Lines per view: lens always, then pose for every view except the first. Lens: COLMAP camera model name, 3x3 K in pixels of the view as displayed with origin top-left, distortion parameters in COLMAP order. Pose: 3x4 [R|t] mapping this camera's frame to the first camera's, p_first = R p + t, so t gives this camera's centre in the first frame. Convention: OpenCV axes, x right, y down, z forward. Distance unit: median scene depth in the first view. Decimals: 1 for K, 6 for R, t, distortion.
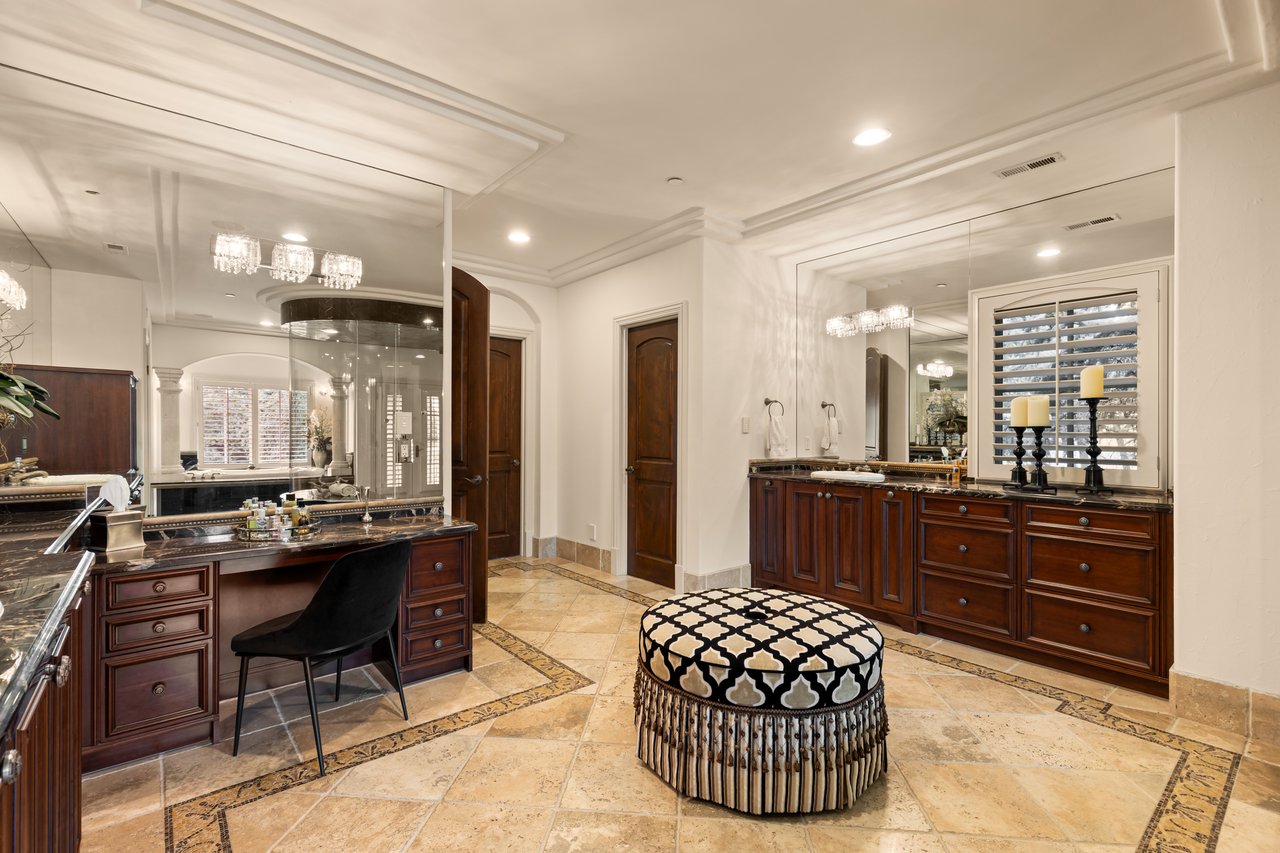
lens RADIAL K [[580.9, 0, 638.7], [0, 580.9, 428.3], [0, 0, 1]] dist [0.000532, -0.000637]
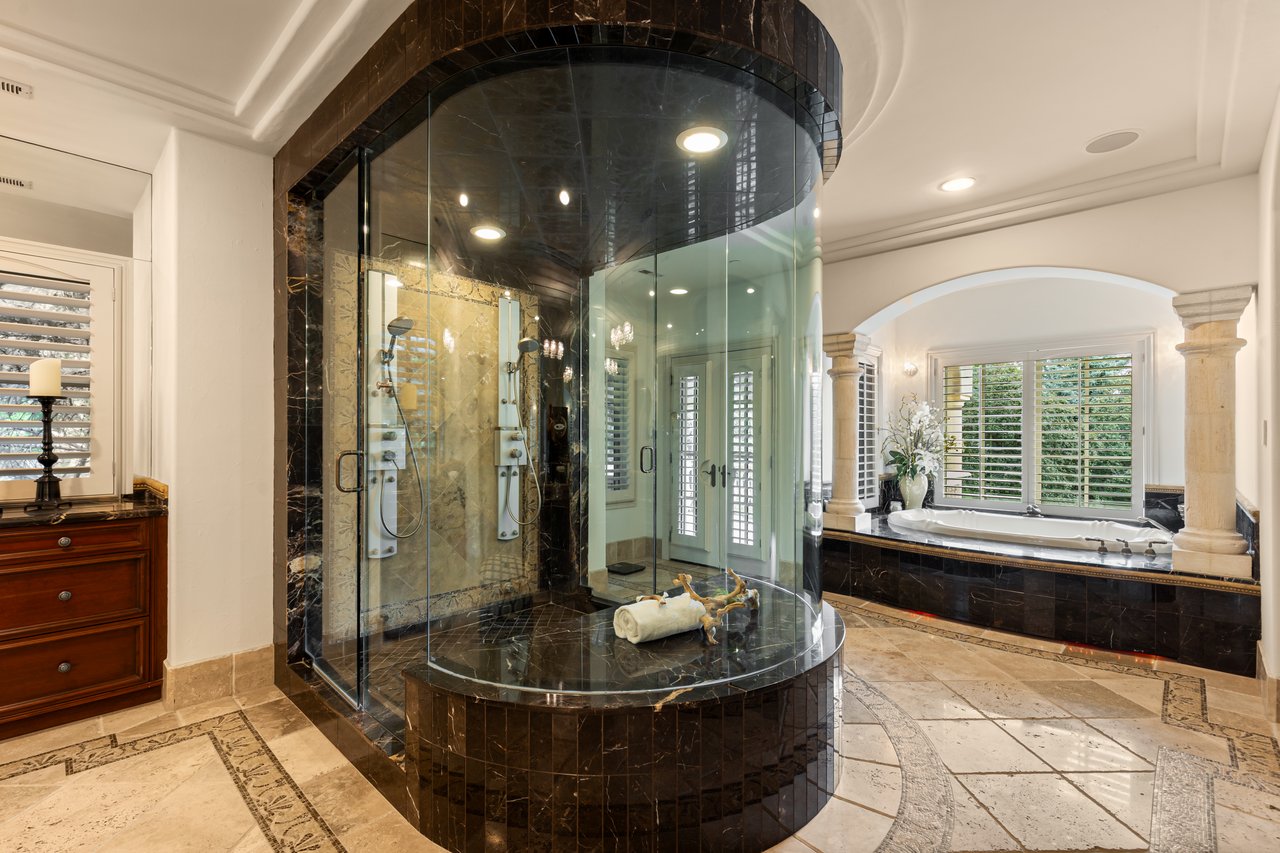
lens RADIAL K [[572.9, 0, 641.4], [0, 572.9, 434.3], [0, 0, 1]] dist [0.001454, 0.000267]
pose [[-0.124985, 0.001785, 0.992157, -0.198770], [-0.001462, 0.999997, -0.001983, 0.004683], [-0.992158, -0.001699, -0.124982, 0.312361]]
